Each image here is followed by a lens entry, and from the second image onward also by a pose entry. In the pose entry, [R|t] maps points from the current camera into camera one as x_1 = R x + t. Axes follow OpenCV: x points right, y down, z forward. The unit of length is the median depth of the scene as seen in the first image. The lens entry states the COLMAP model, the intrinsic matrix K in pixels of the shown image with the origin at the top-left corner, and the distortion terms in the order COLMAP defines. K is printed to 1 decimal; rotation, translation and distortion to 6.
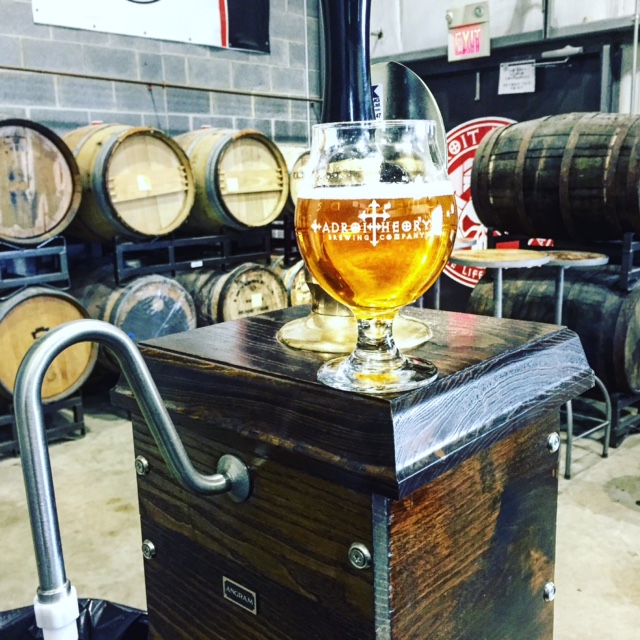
lens RADIAL K [[744.6, 0, 320.0], [0, 744.6, 320.0], [0, 0, 1]] dist [0.013913, 0.037799]
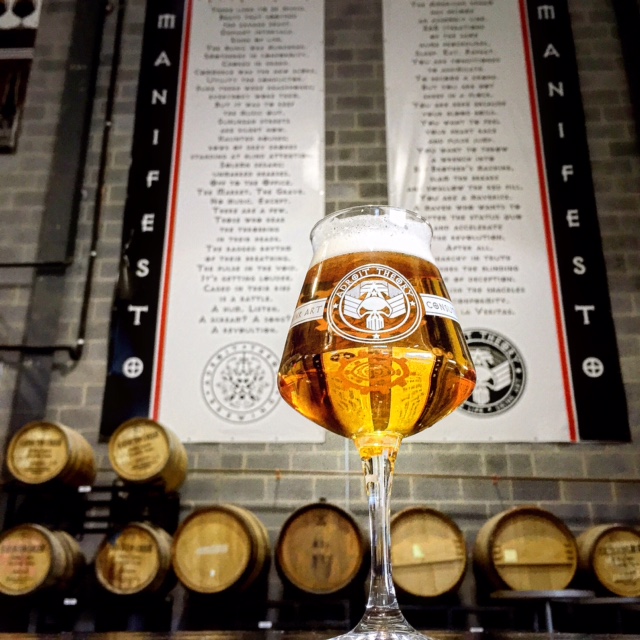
lens RADIAL K [[744.6, 0, 320.0], [0, 744.6, 320.0], [0, 0, 1]] dist [0.013913, 0.037799]
pose [[0.661934, -0.248094, -0.707313, 0.515945], [-0.168582, 0.870185, -0.462988, 0.068138], [0.730358, 0.425708, 0.534181, 0.046135]]
